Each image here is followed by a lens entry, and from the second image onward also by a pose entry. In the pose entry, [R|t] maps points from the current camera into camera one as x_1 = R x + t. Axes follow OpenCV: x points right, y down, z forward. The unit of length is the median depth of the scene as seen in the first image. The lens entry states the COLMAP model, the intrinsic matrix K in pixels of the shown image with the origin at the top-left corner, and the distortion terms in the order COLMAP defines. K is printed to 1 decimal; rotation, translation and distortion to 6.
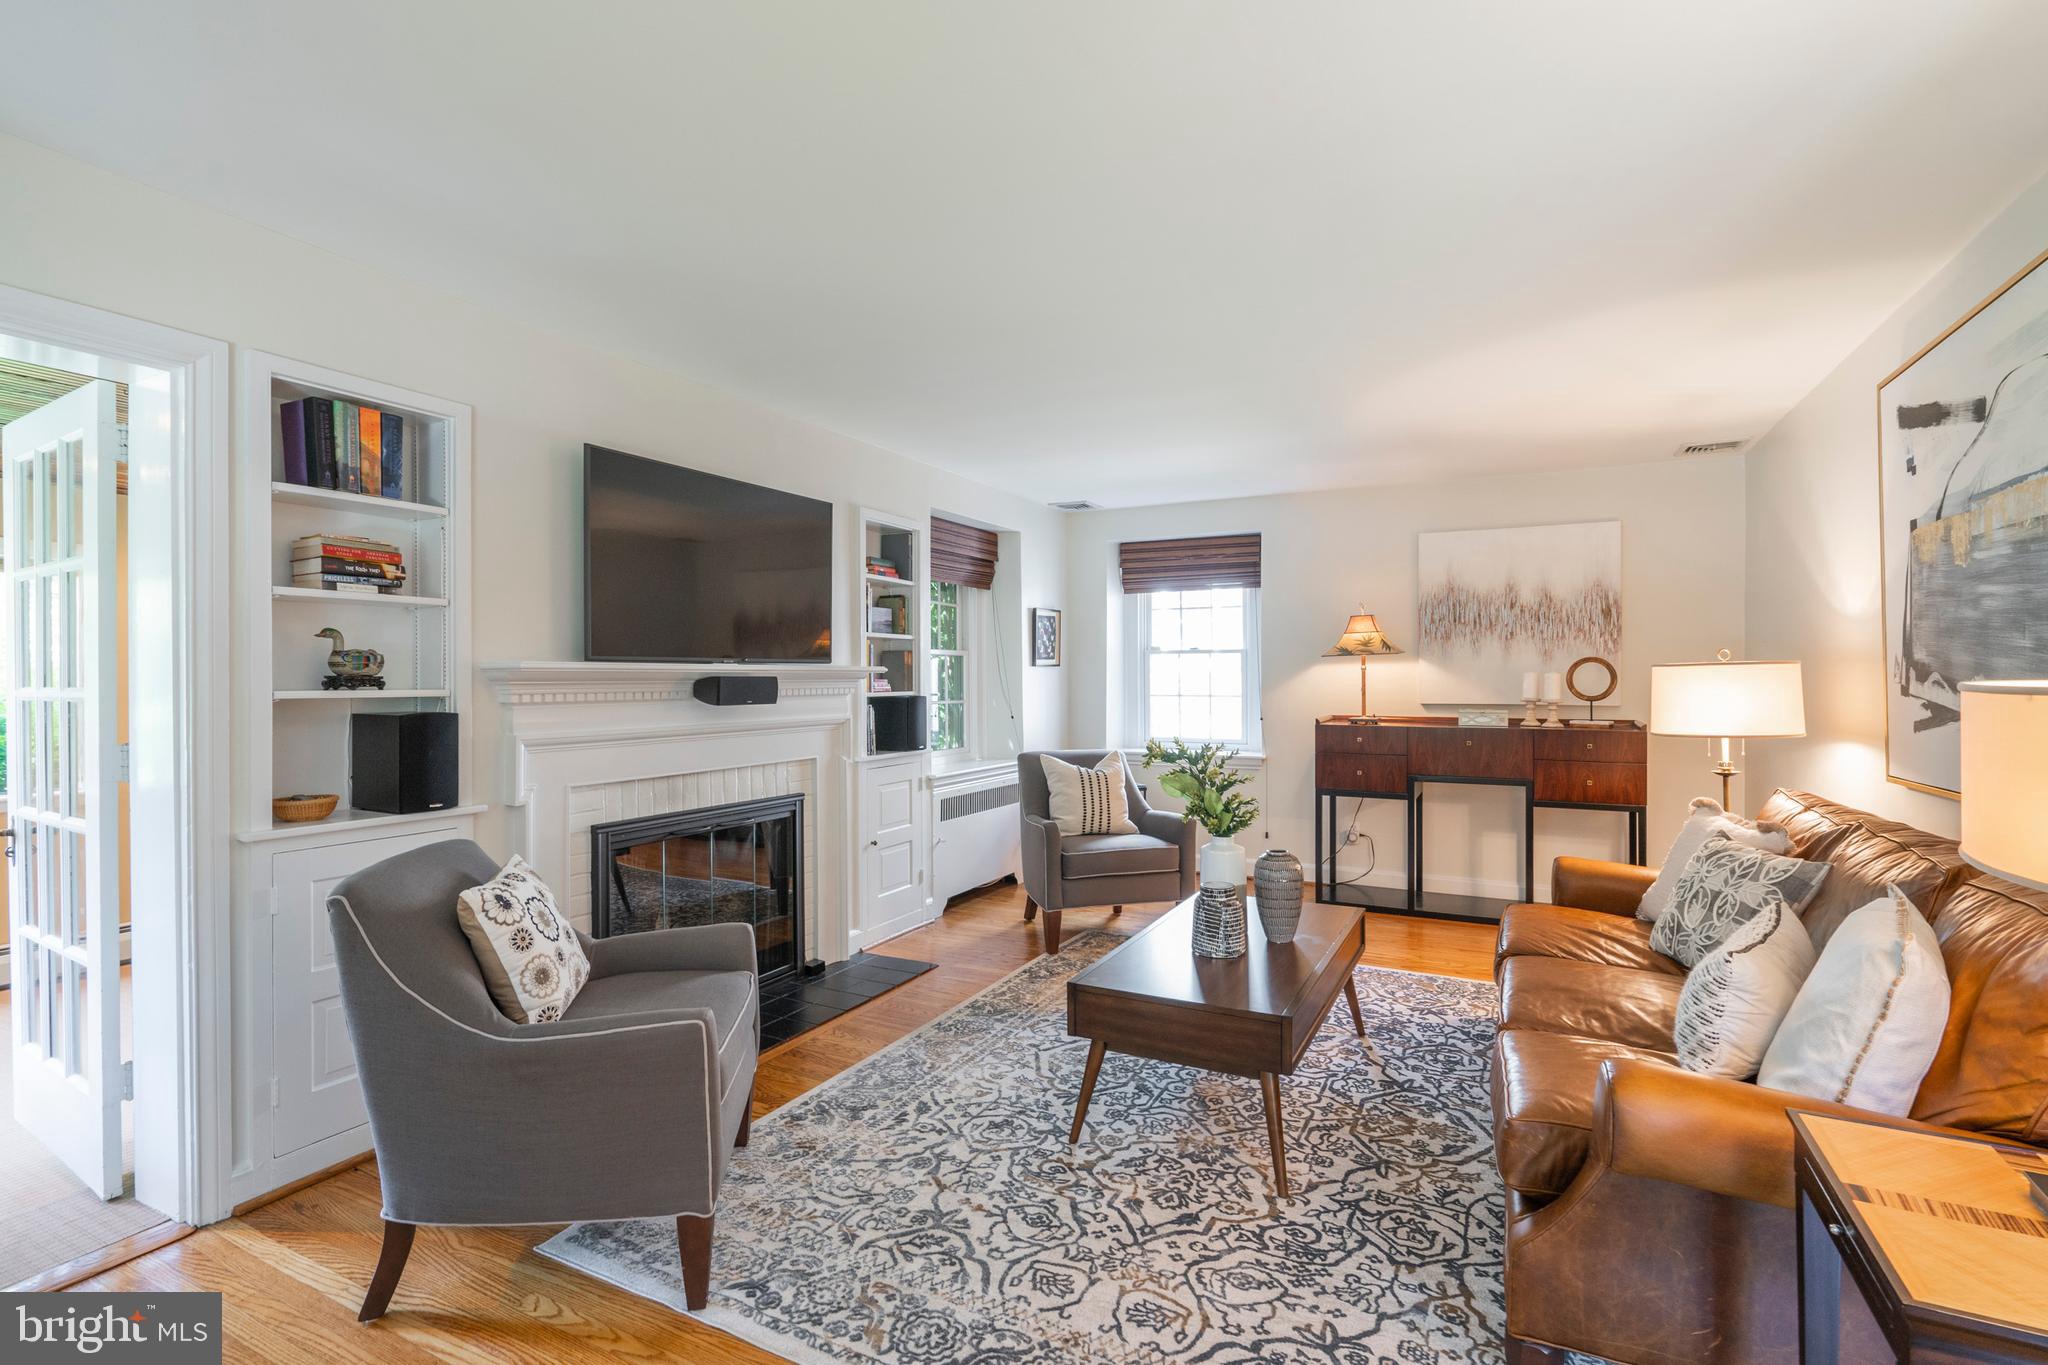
lens RADIAL K [[943.2, 0, 1023.1], [0, 943.2, 677.8], [0, 0, 1]] dist [-0.014252, 0.000666]
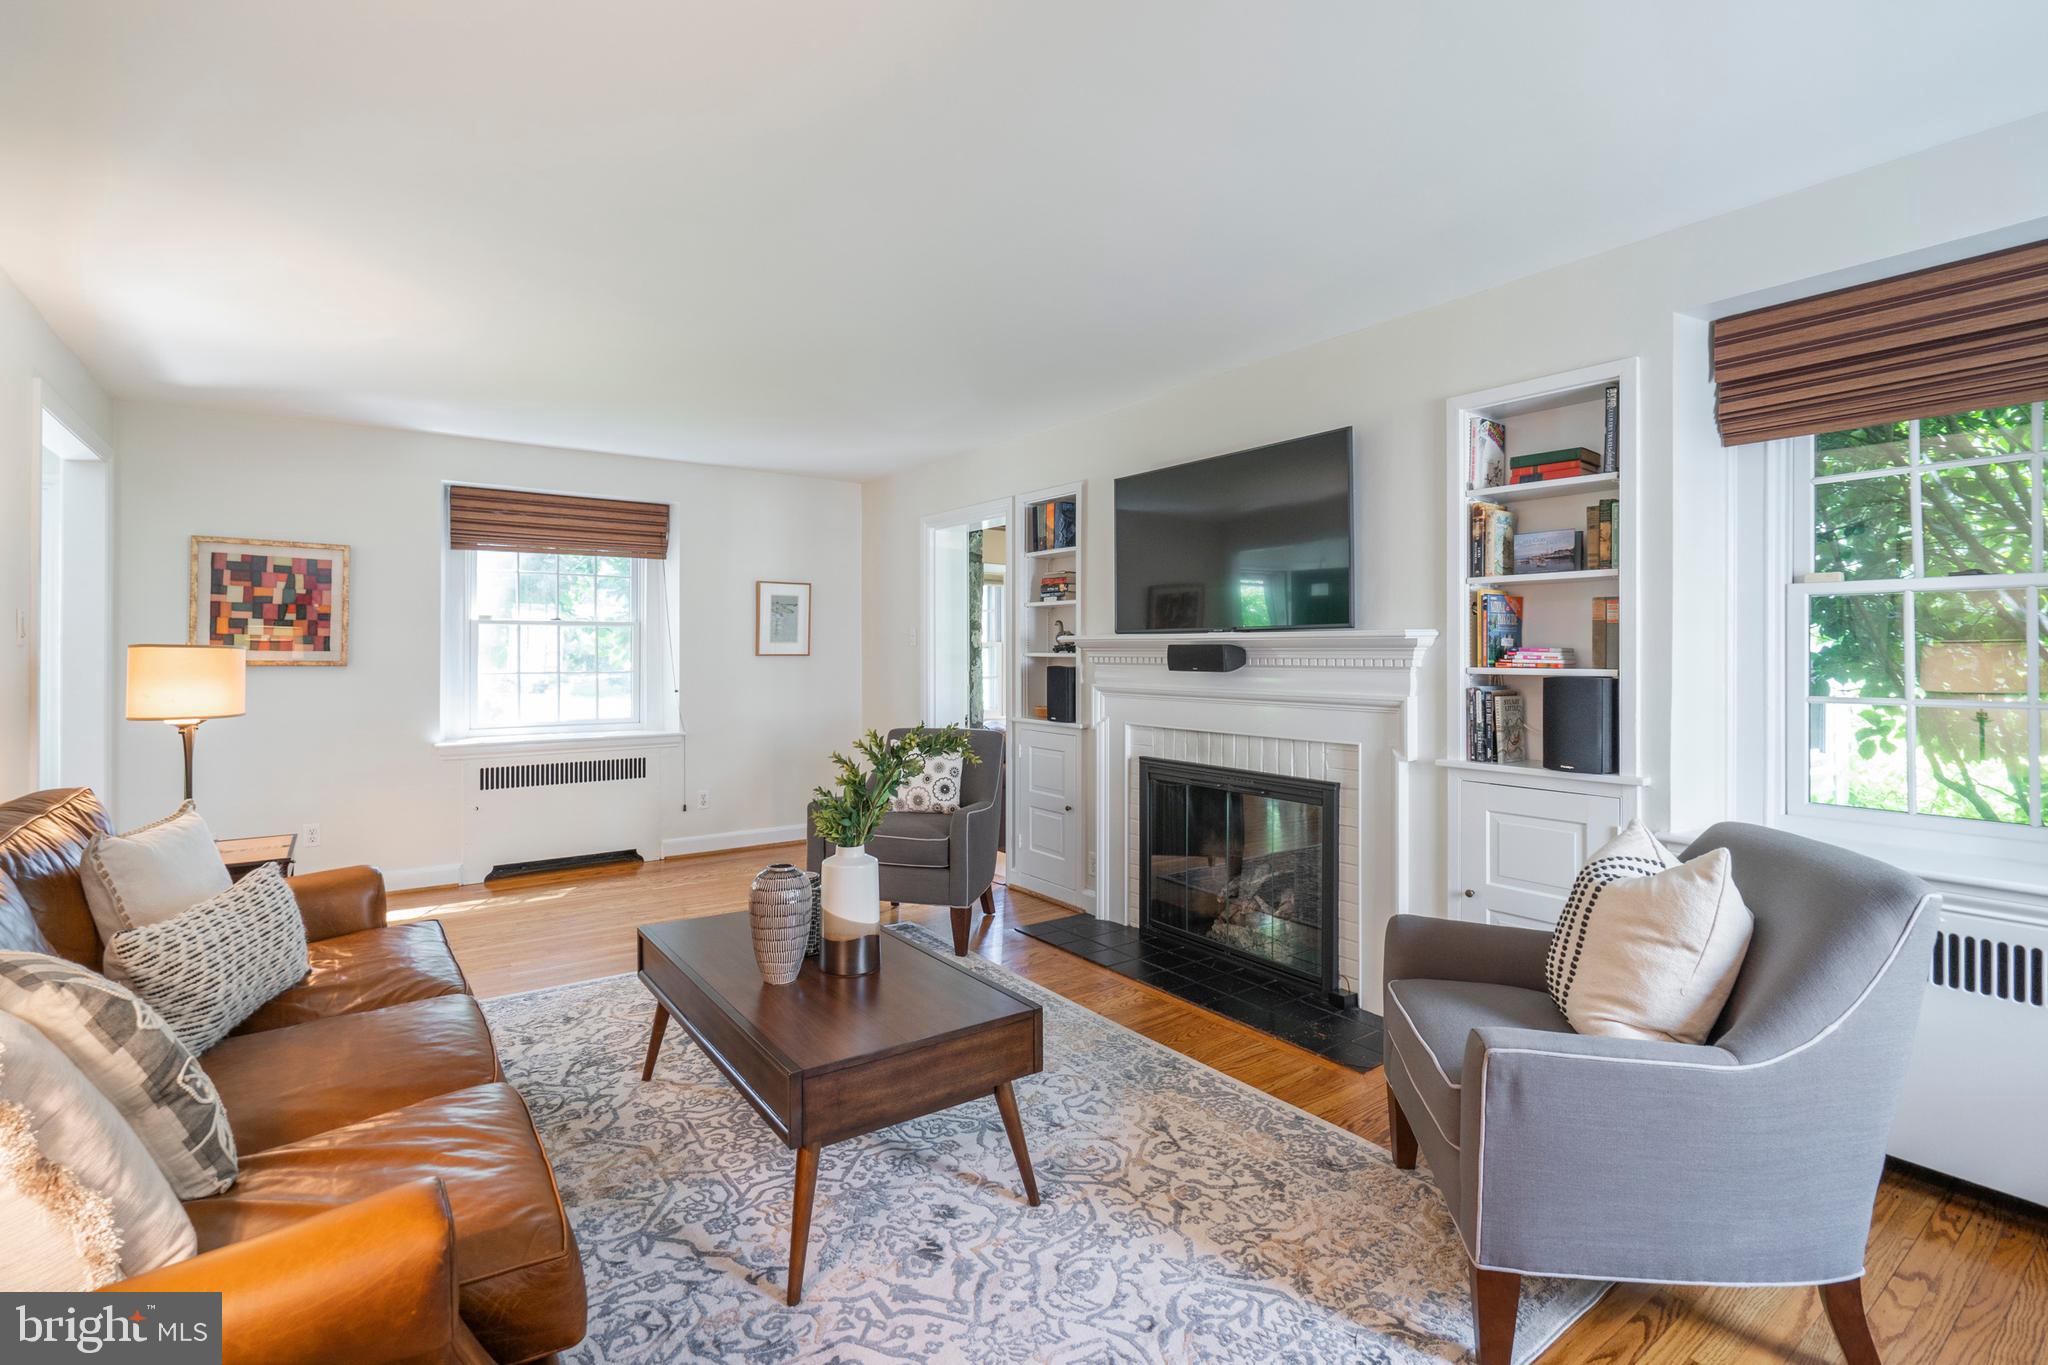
lens RADIAL K [[943.2, 0, 1003.4], [0, 943.2, 647.8], [0, 0, 1]] dist [-0.014252, 0.000666]
pose [[-0.459256, 0.004448, -0.888293, 0.913877], [0.003071, 0.999989, 0.003420, -0.003034], [0.888299, -0.001157, -0.459265, 1.580847]]
